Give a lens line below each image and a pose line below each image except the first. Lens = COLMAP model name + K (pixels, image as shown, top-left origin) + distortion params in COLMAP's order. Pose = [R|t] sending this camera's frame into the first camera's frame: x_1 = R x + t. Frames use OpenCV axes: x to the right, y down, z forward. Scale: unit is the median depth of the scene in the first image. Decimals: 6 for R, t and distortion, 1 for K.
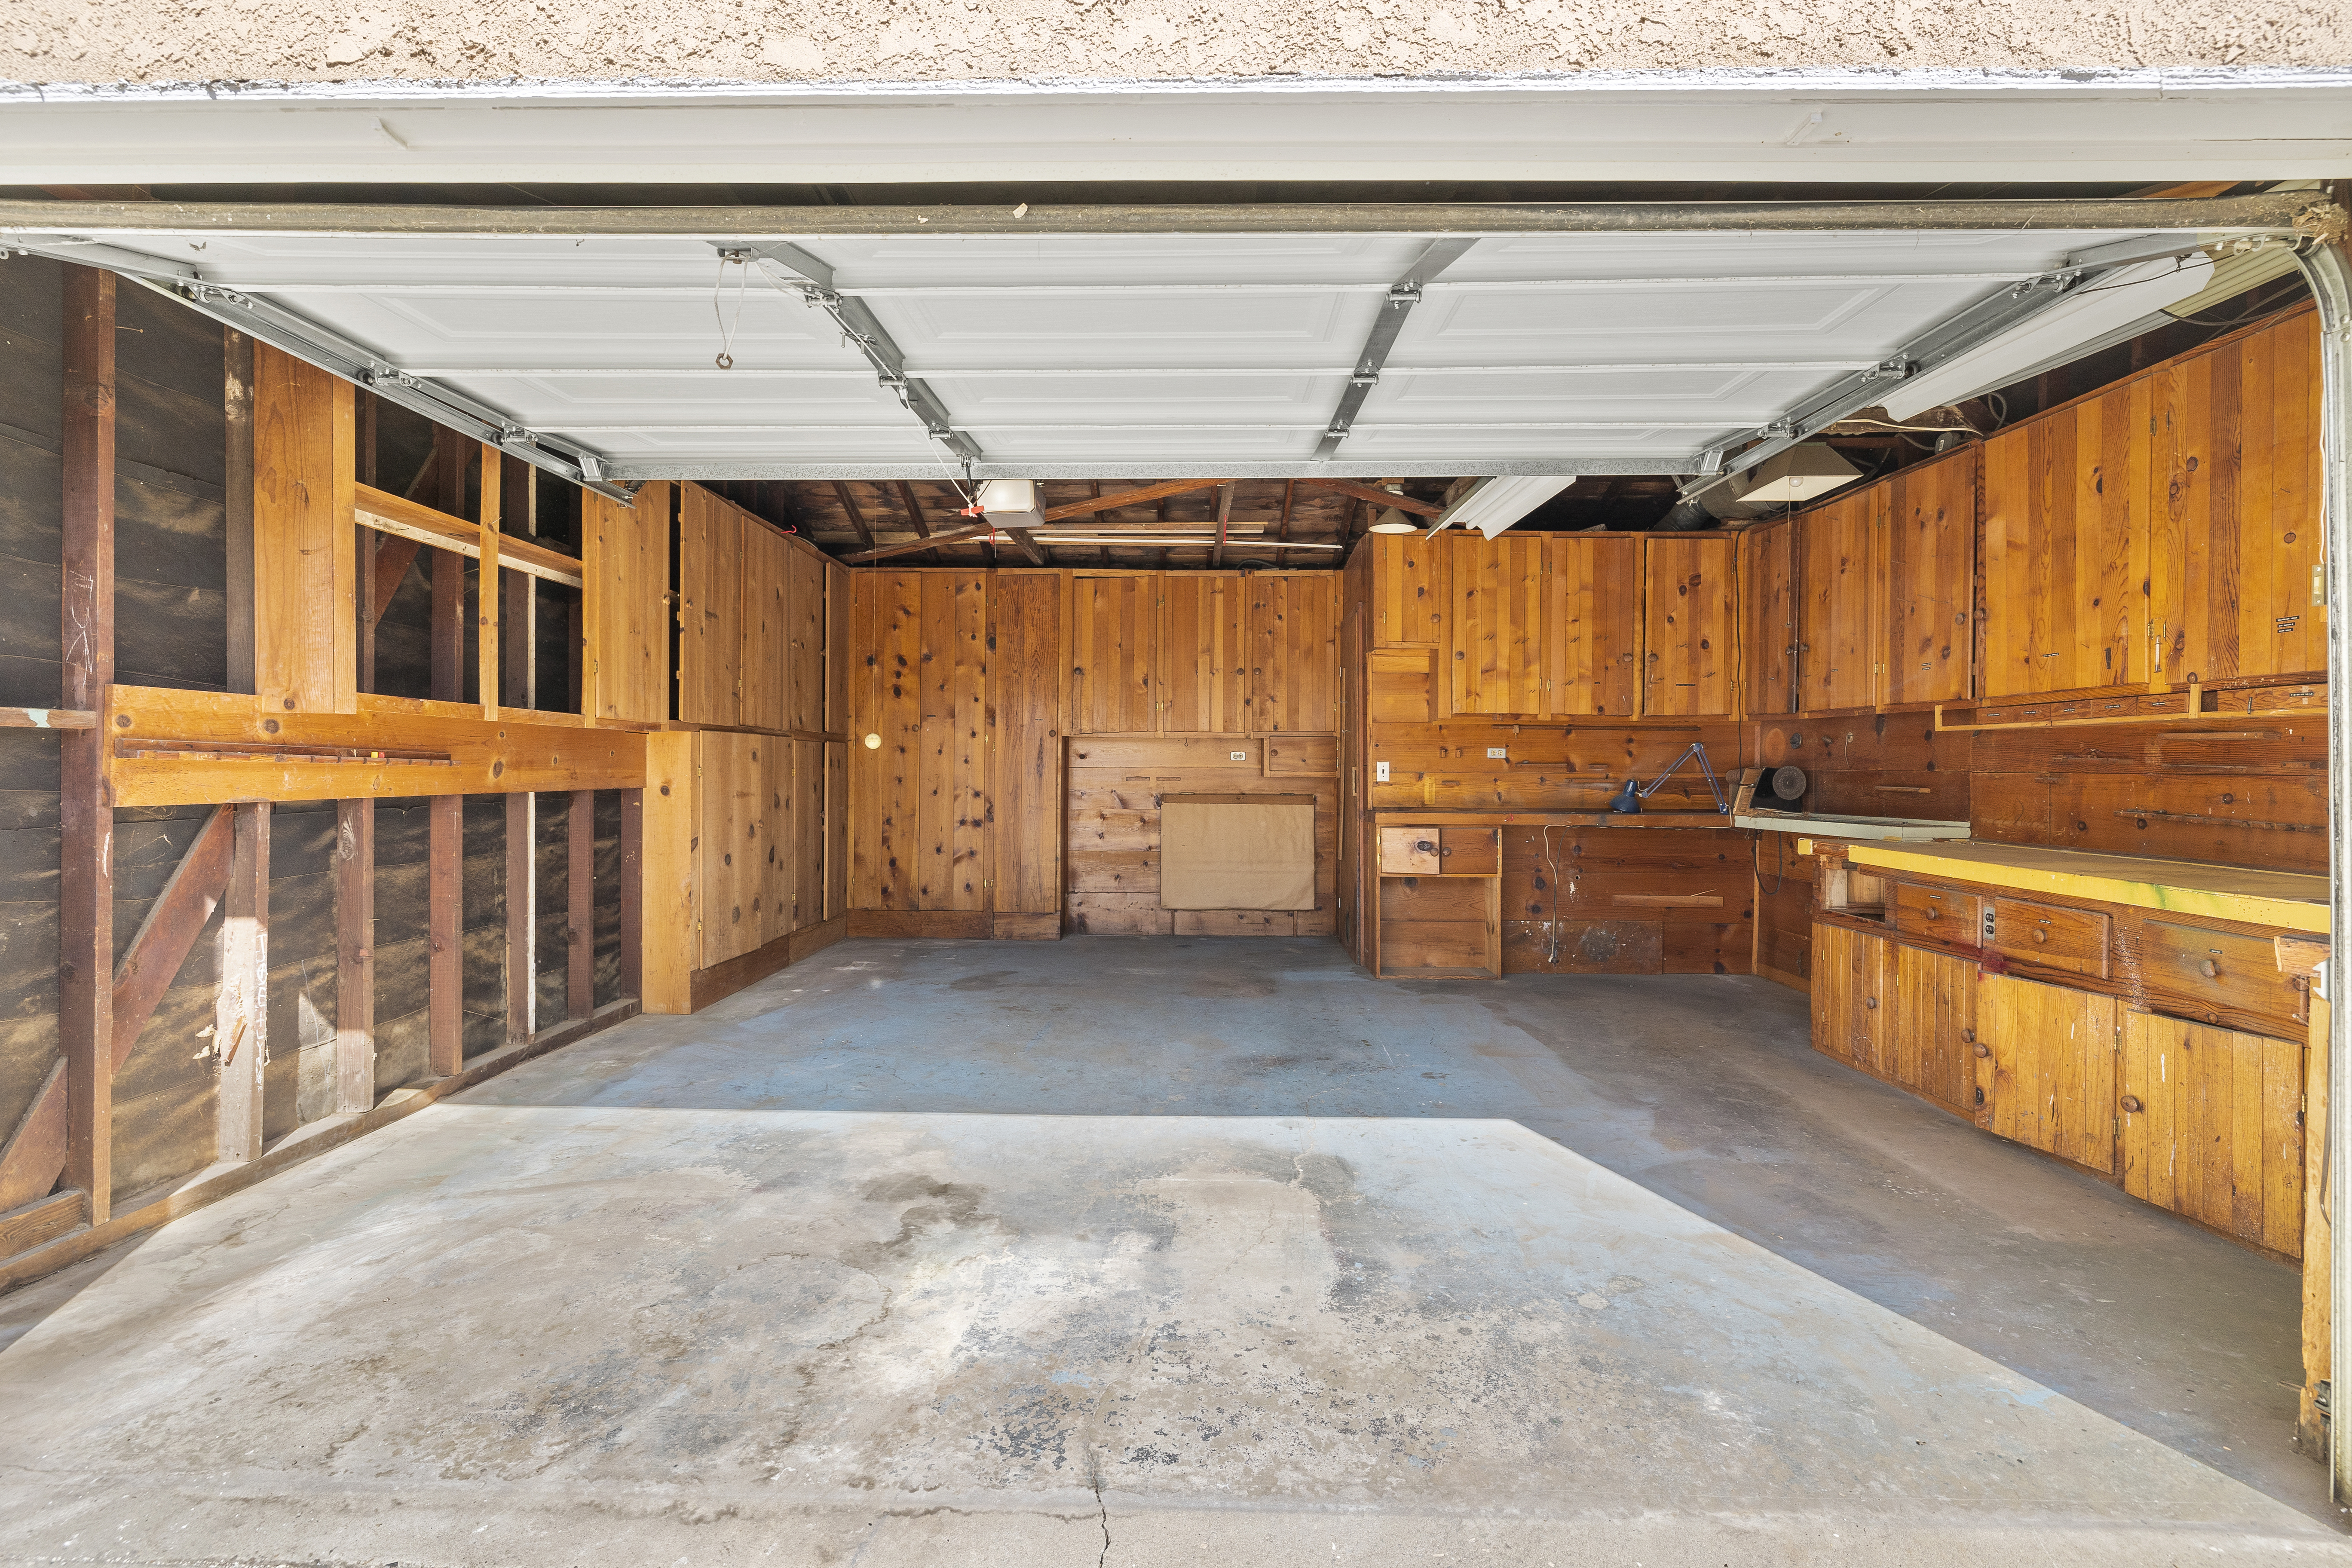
lens RADIAL K [[1067.8, 0, 1173.0], [0, 1067.8, 771.6], [0, 0, 1]] dist [0.000711, 0.000215]
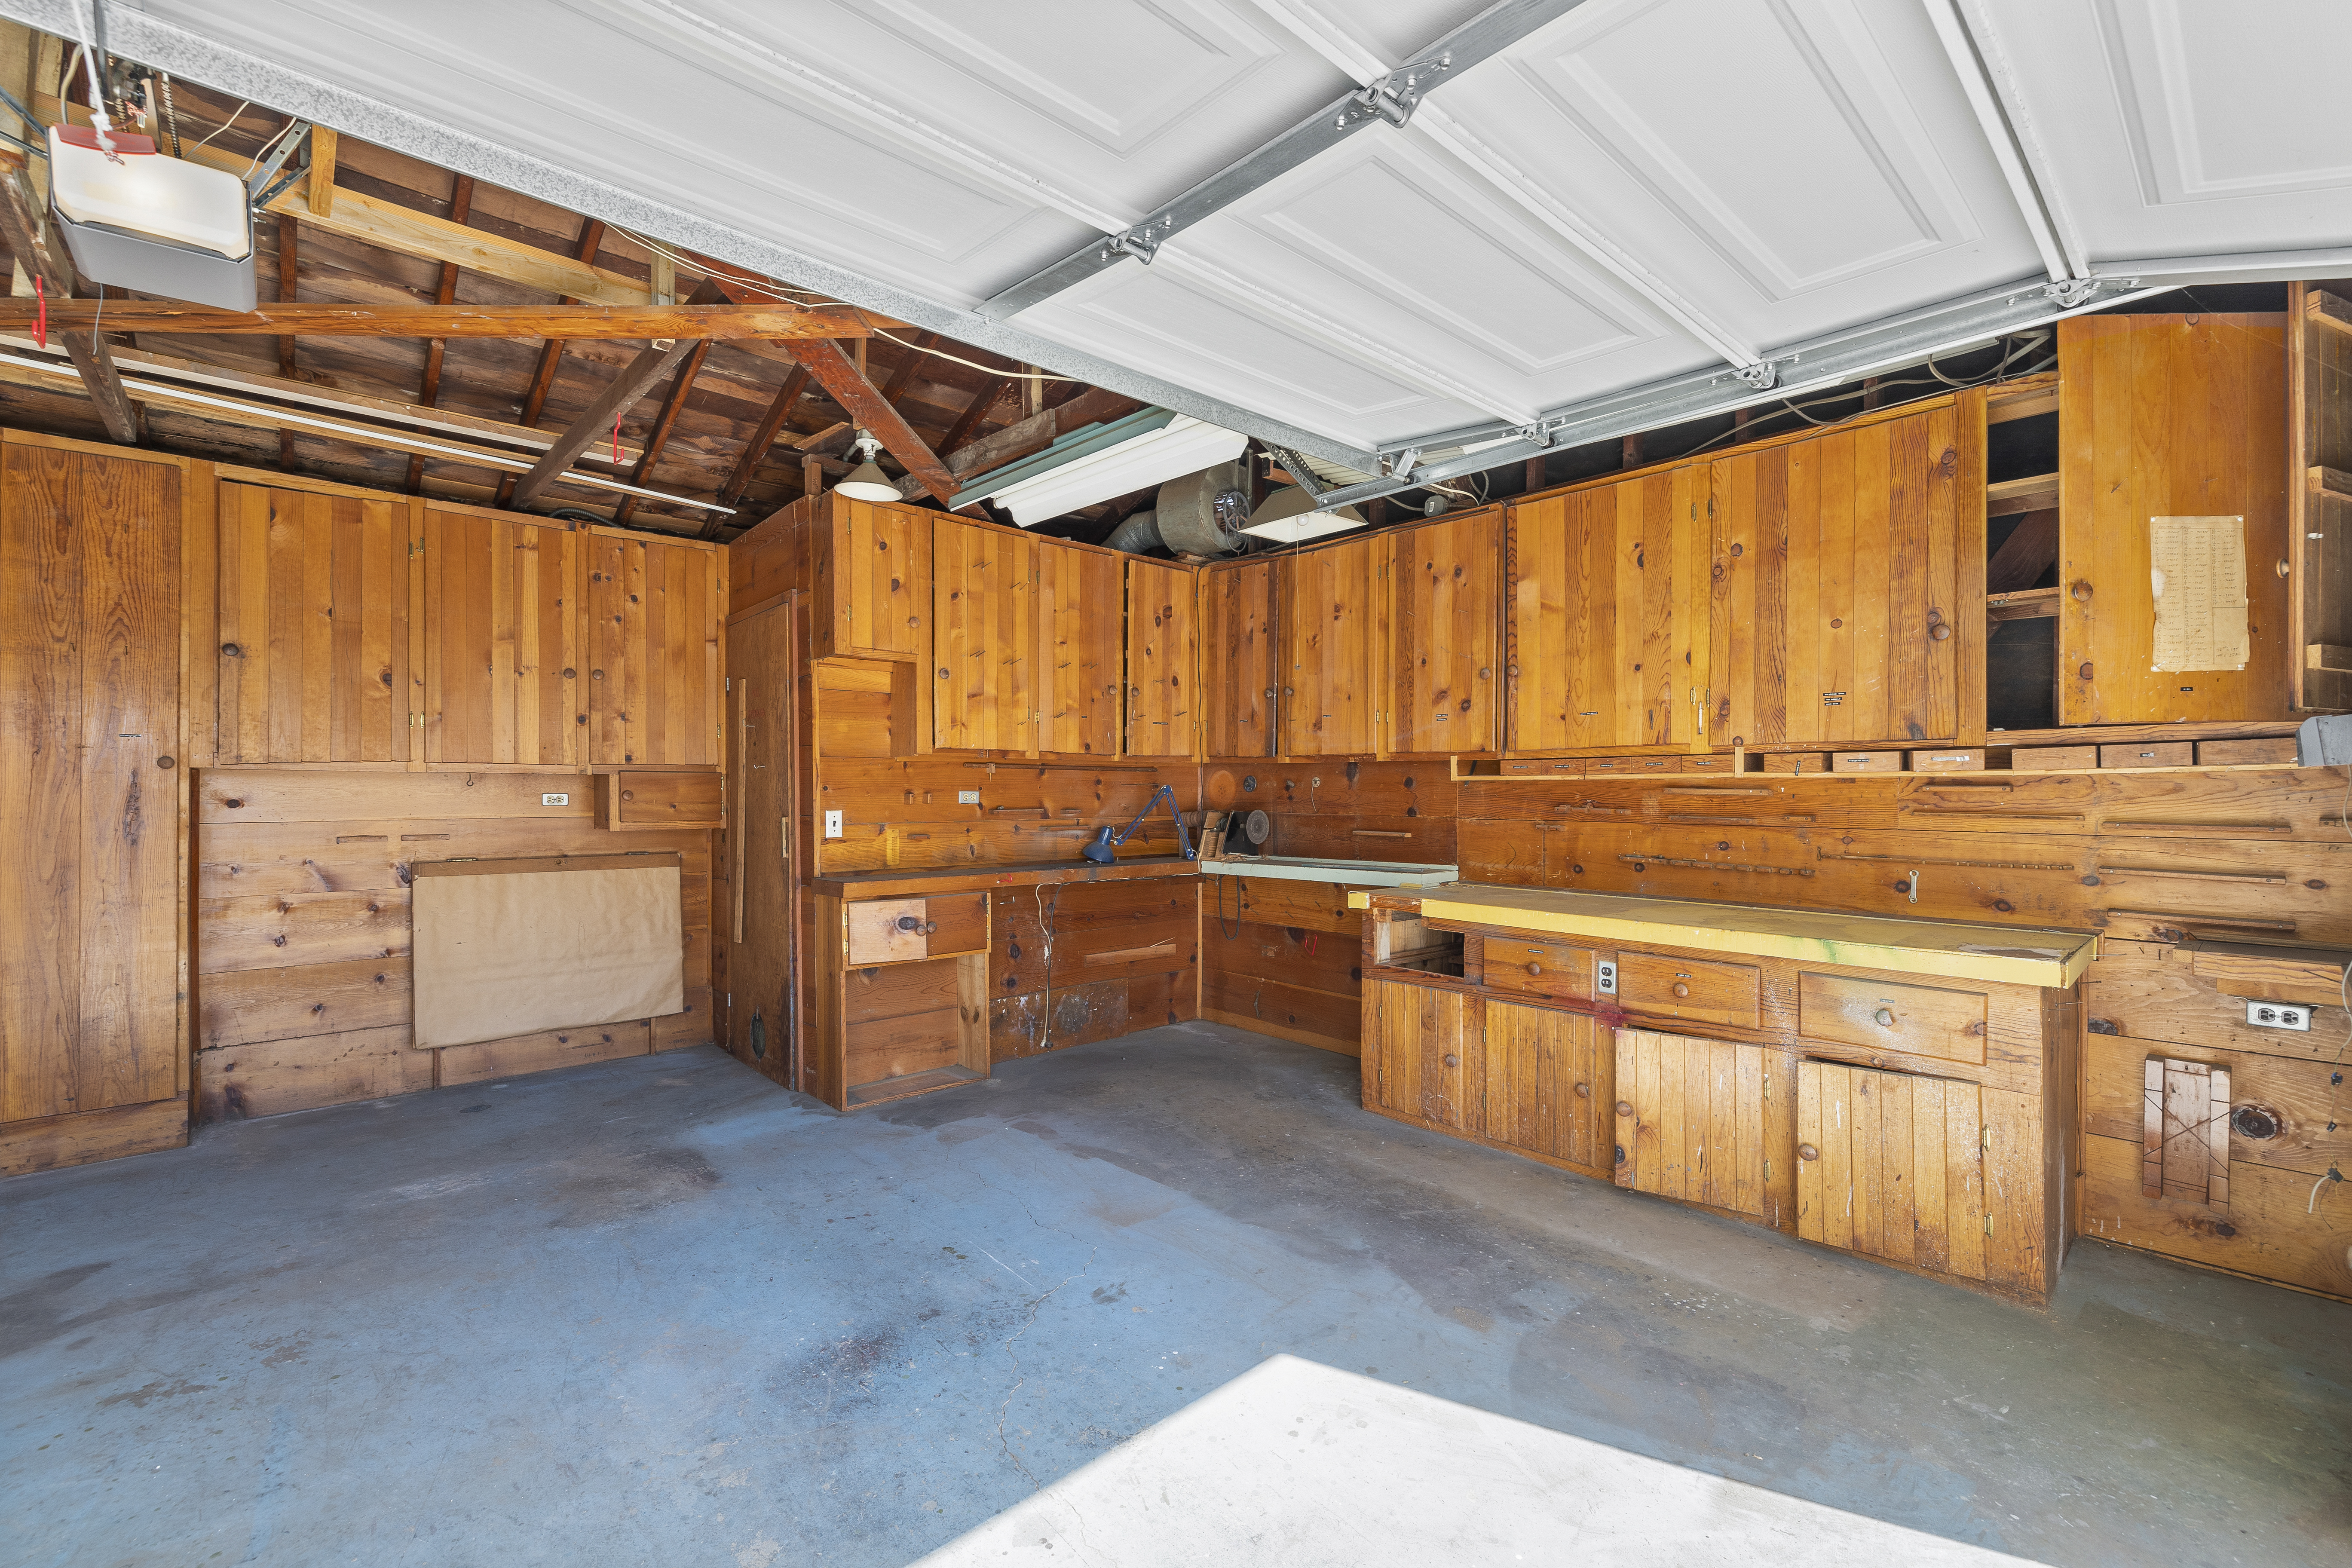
lens RADIAL K [[999.9, 0, 1180.4], [0, 999.9, 794.6], [0, 0, 1]] dist [0.001712, -0.000388]
pose [[0.729044, -0.007632, 0.684424, -0.122259], [0.006992, 0.999969, 0.003704, -0.025808], [-0.684431, 0.002085, 0.729074, 0.411175]]
